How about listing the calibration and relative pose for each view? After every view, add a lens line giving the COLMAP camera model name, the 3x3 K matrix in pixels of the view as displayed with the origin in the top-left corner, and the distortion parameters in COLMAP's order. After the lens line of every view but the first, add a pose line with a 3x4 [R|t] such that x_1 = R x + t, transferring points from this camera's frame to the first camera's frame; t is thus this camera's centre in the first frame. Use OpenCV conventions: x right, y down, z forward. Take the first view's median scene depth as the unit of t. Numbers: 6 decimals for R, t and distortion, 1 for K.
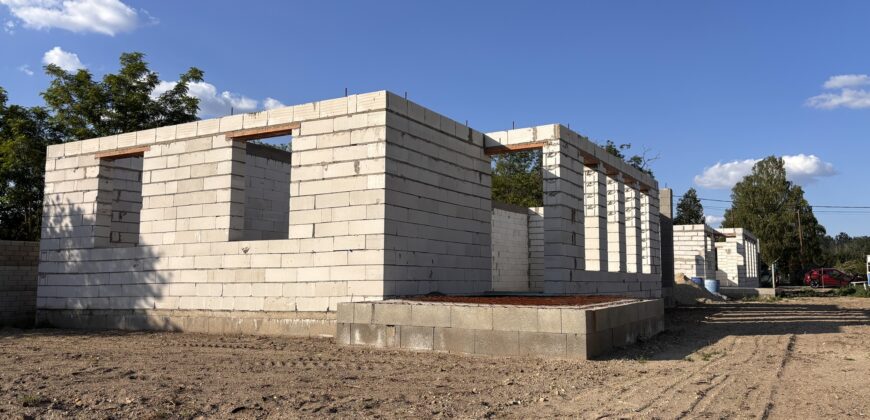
lens RADIAL K [[681.8, 0, 431.1], [0, 681.8, 205.2], [0, 0, 1]] dist [0.054898, -0.067224]
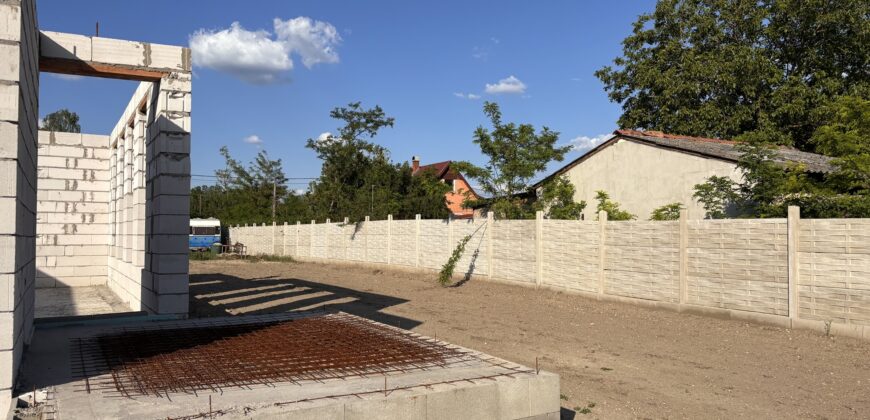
lens RADIAL K [[660.3, 0, 435.0], [0, 660.3, 210.0], [0, 0, 1]] dist [0.035658, -0.049851]
pose [[0.514933, 0.027154, 0.856800, -0.219065], [-0.091219, 0.995559, 0.023271, -0.003429], [-0.852363, -0.090139, 0.515124, 0.457755]]
